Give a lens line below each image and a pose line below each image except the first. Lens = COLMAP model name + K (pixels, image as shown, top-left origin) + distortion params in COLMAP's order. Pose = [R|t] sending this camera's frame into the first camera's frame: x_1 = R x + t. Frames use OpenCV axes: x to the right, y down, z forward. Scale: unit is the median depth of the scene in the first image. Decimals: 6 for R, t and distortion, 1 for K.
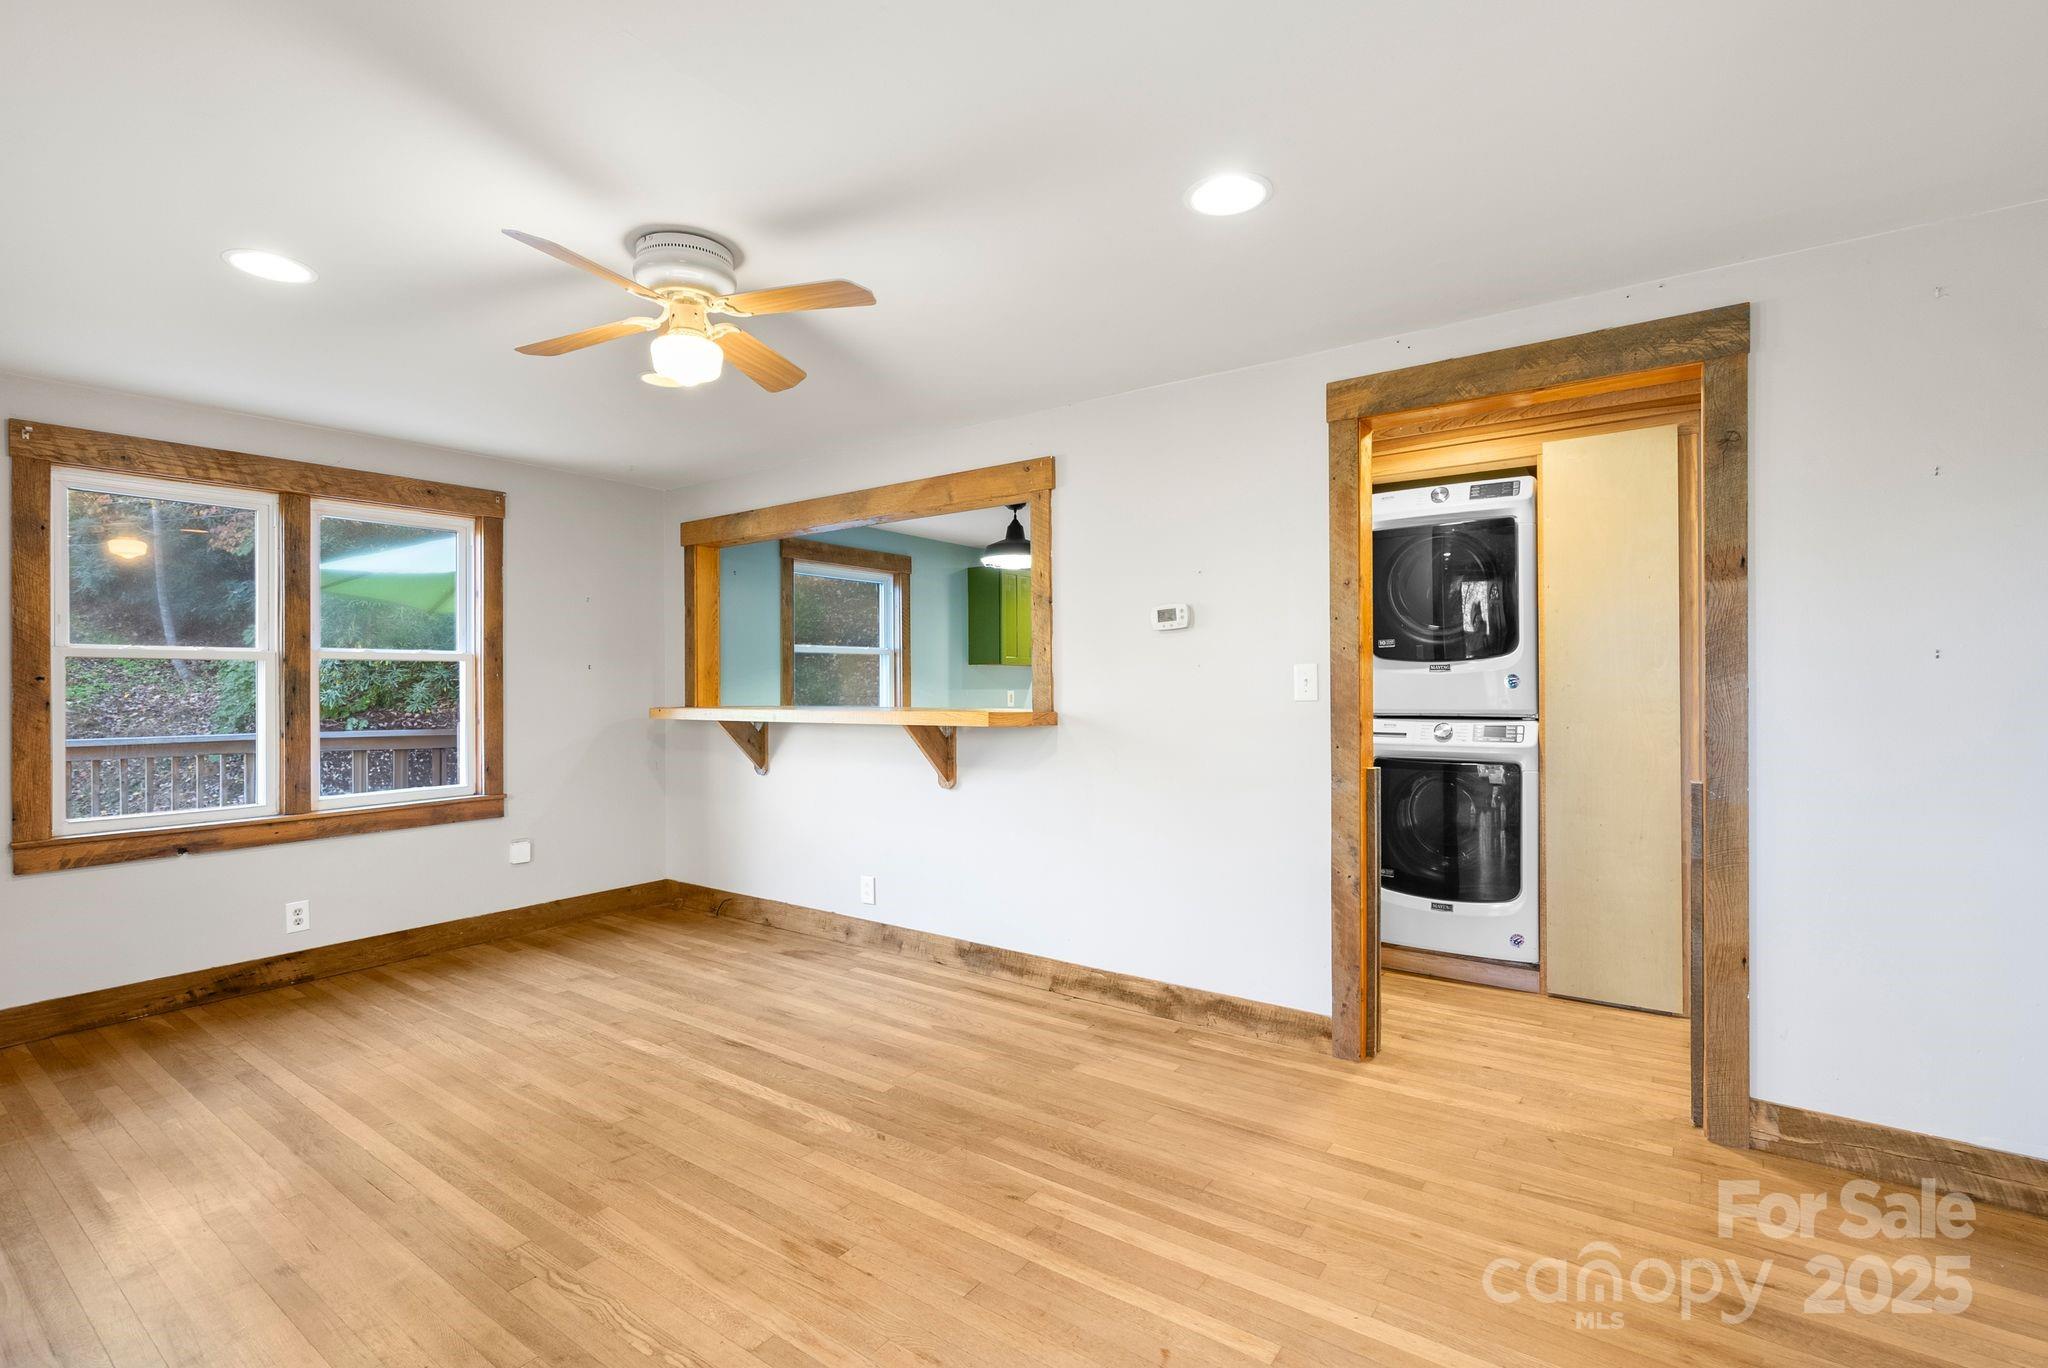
lens RADIAL K [[934.9, 0, 1024.3], [0, 934.9, 687.2], [0, 0, 1]] dist [-0.009126, 0.003327]
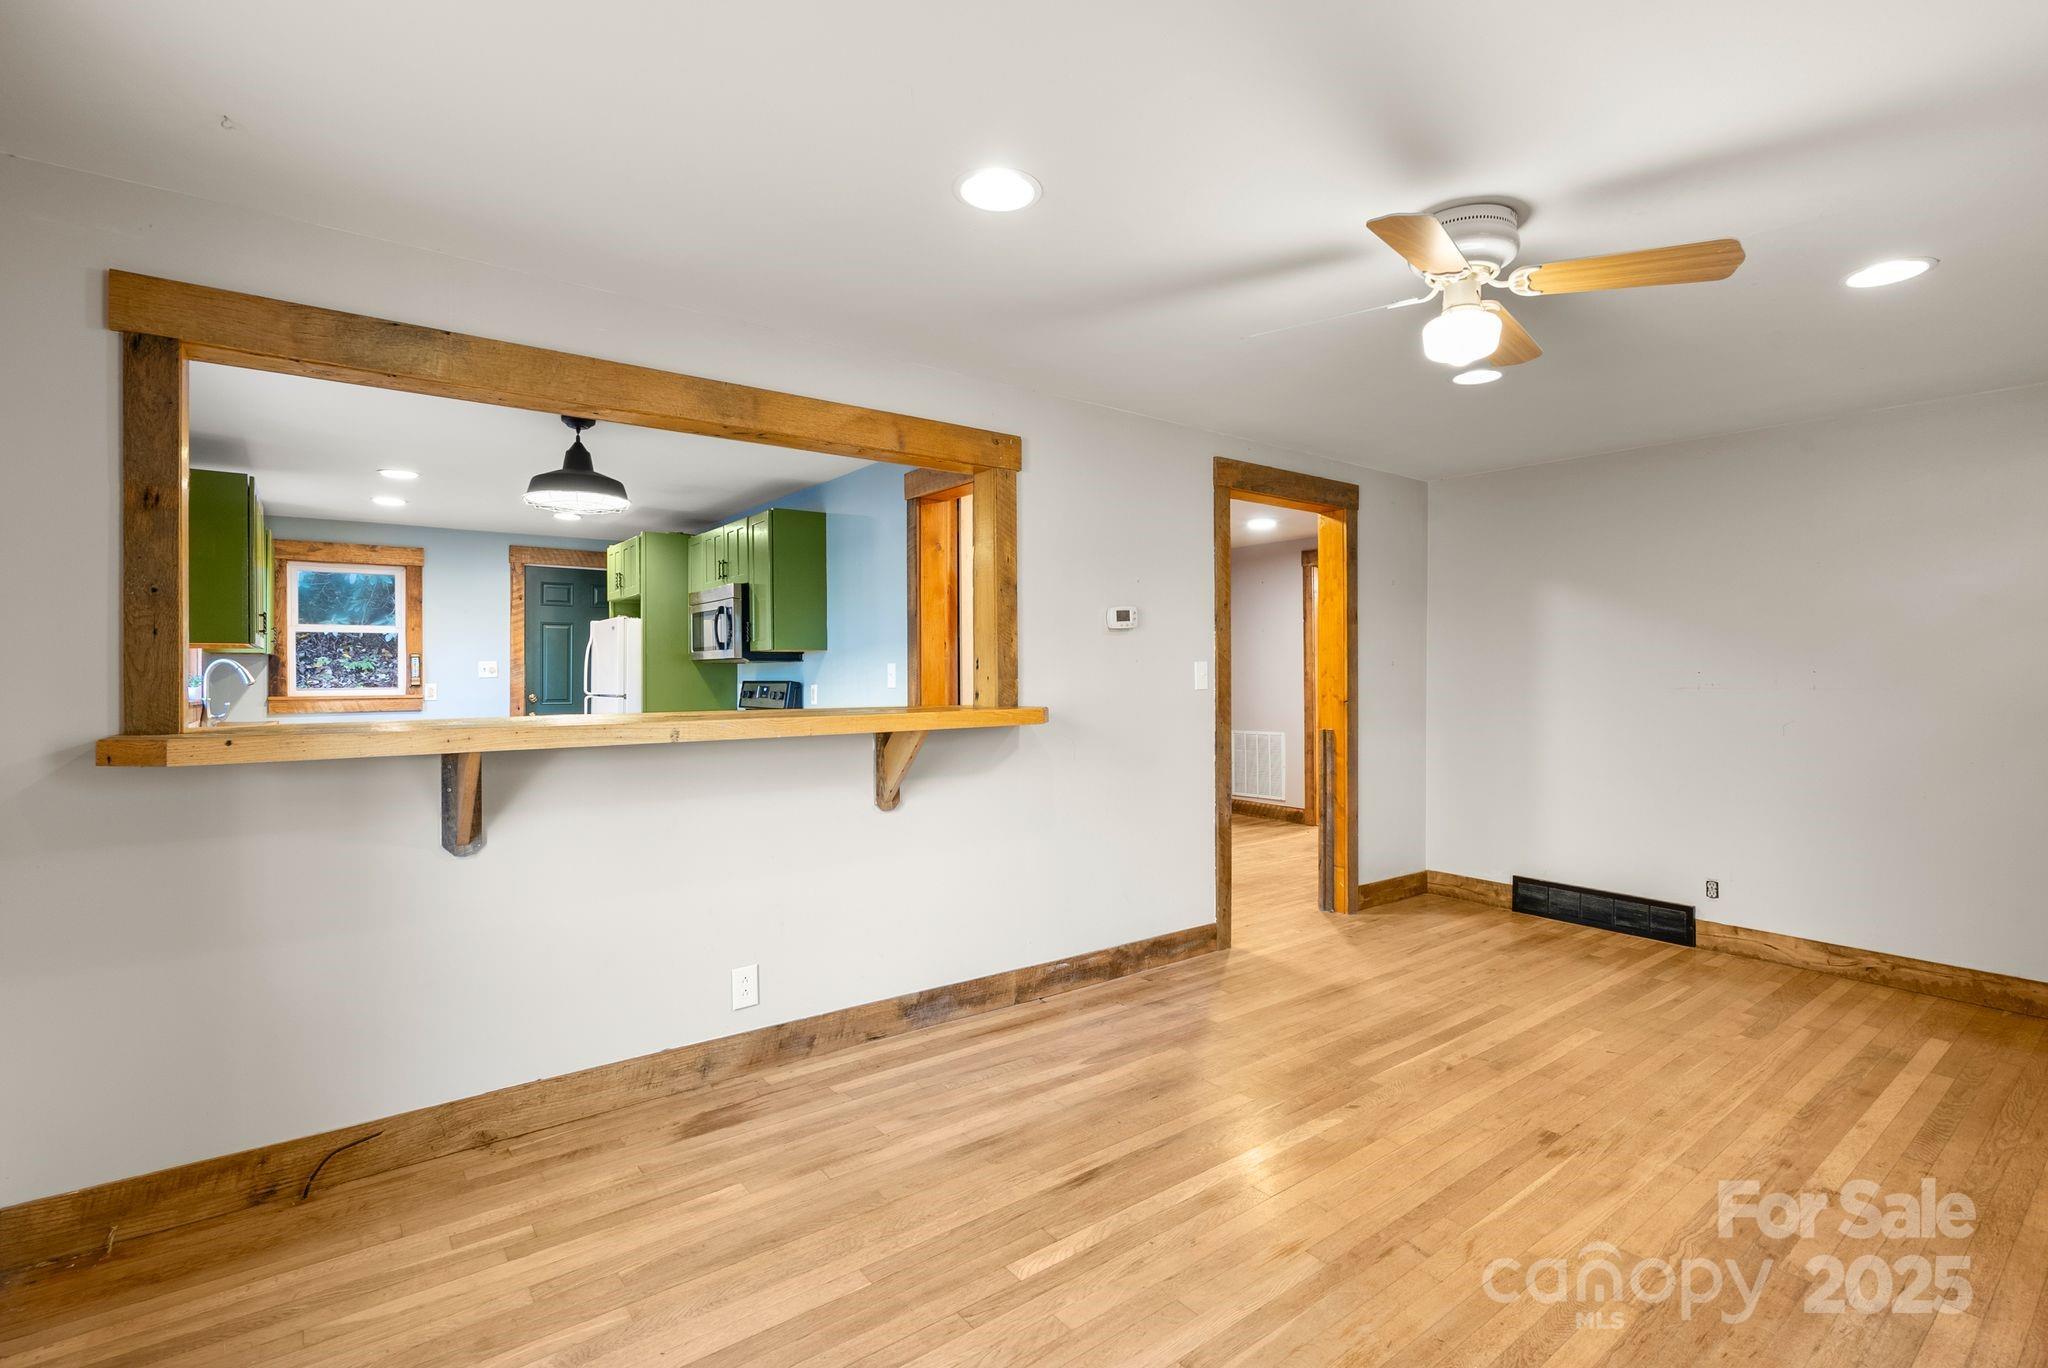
lens RADIAL K [[934.9, 0, 1030.1], [0, 934.9, 671.7], [0, 0, 1]] dist [-0.009126, 0.003327]
pose [[0.289124, 0.006574, 0.957269, -0.946713], [0.004207, 0.999958, -0.008138, -0.001087], [-0.957282, 0.006380, 0.289085, 0.777367]]
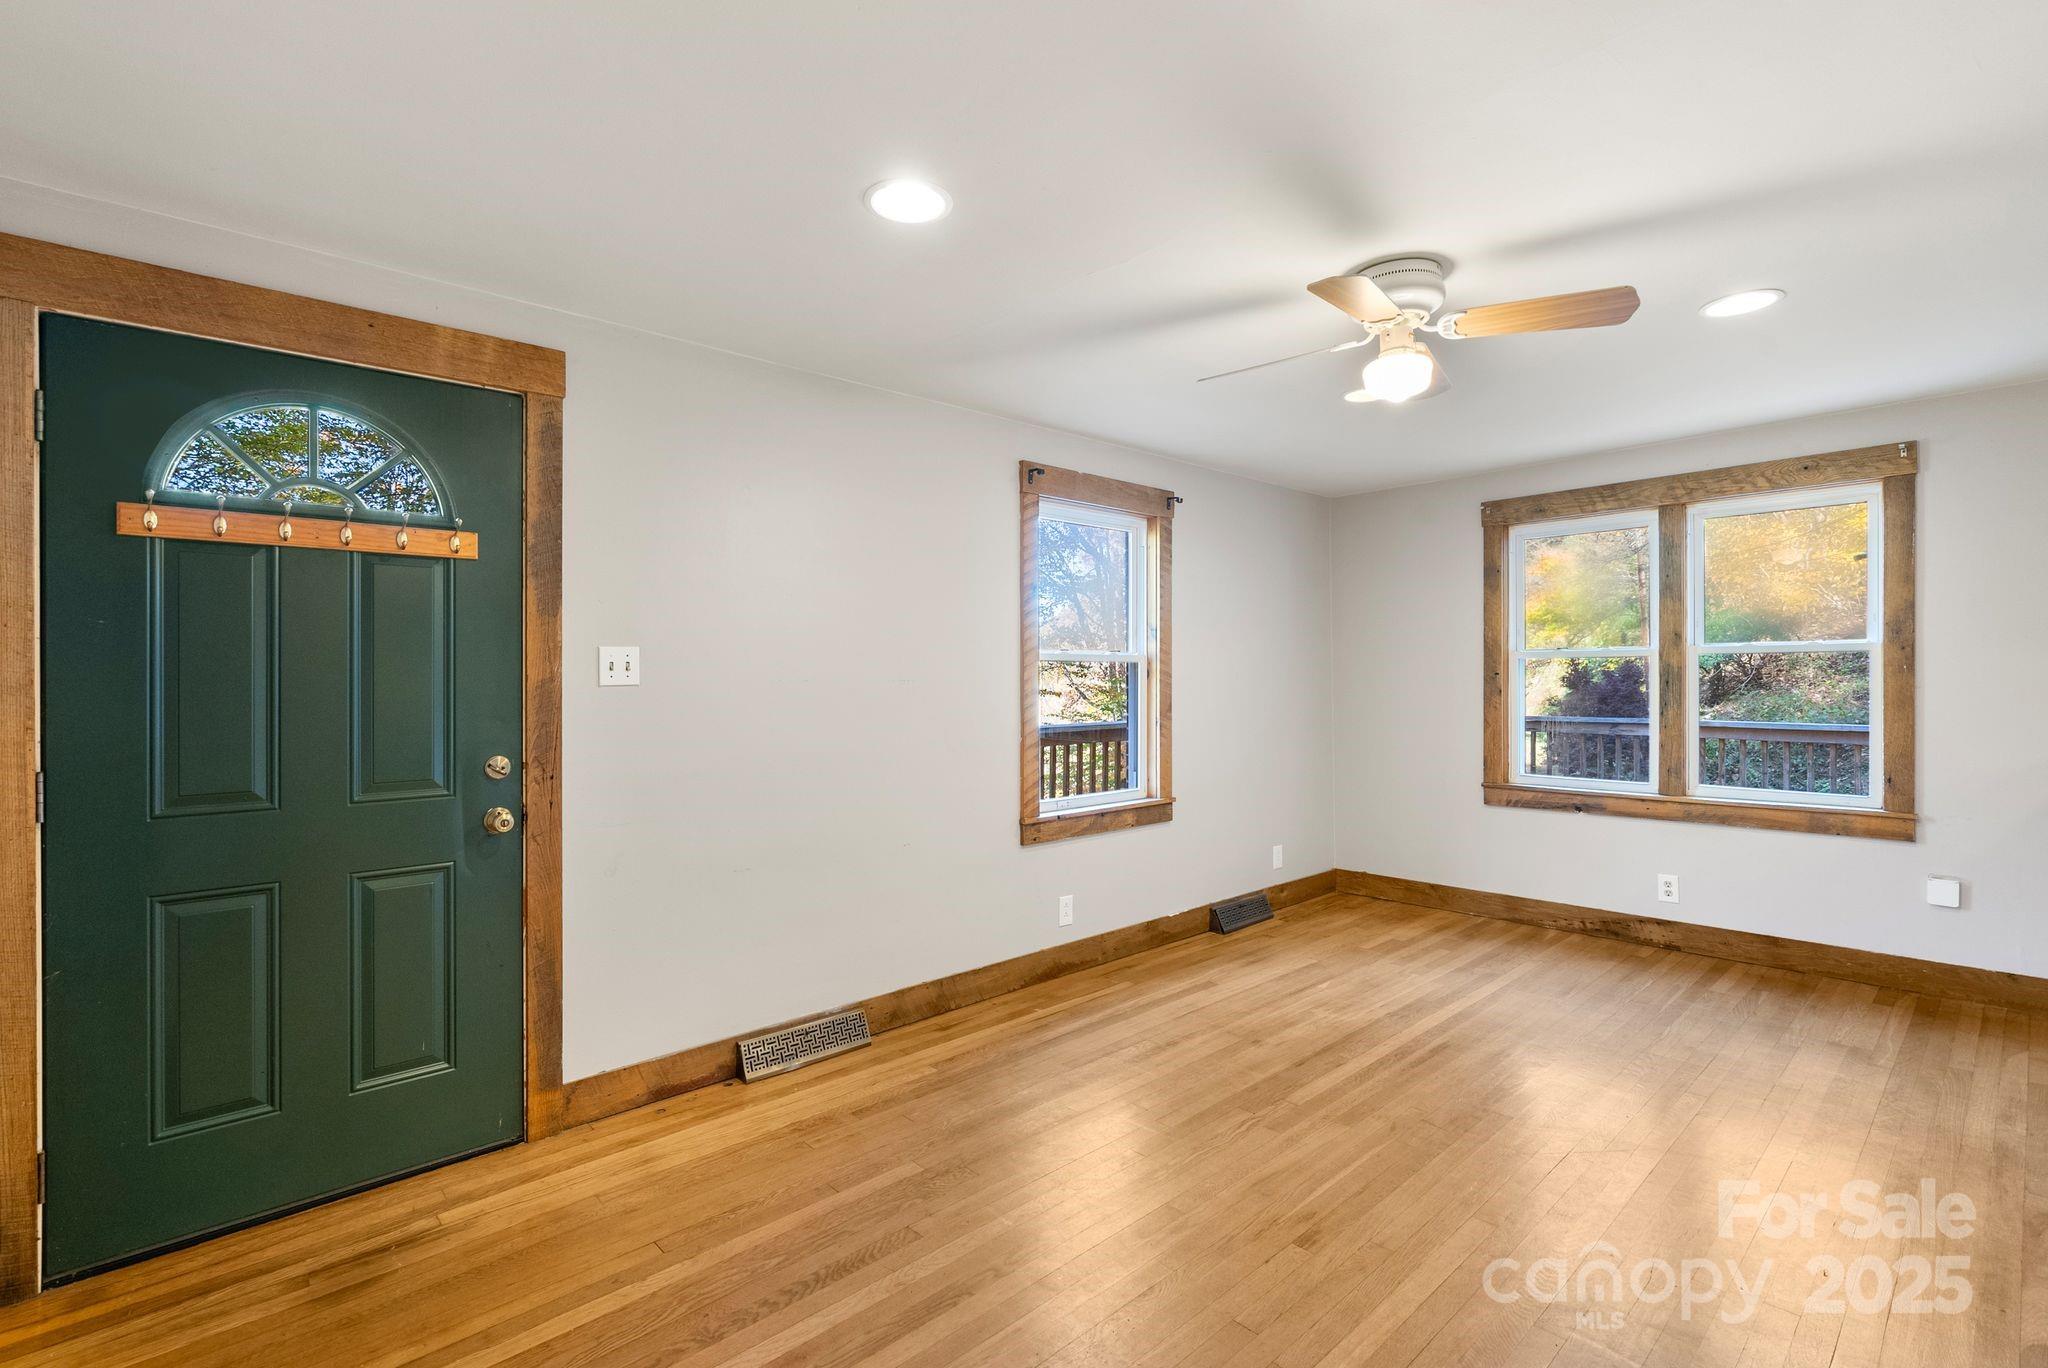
lens RADIAL K [[934.9, 0, 1029.3], [0, 934.9, 680.3], [0, 0, 1]] dist [-0.009126, 0.003327]
pose [[-0.203670, 0.009254, -0.978996, 0.512588], [0.002115, 0.999957, 0.009012, -0.013554], [0.979037, -0.000236, -0.203681, 0.546794]]
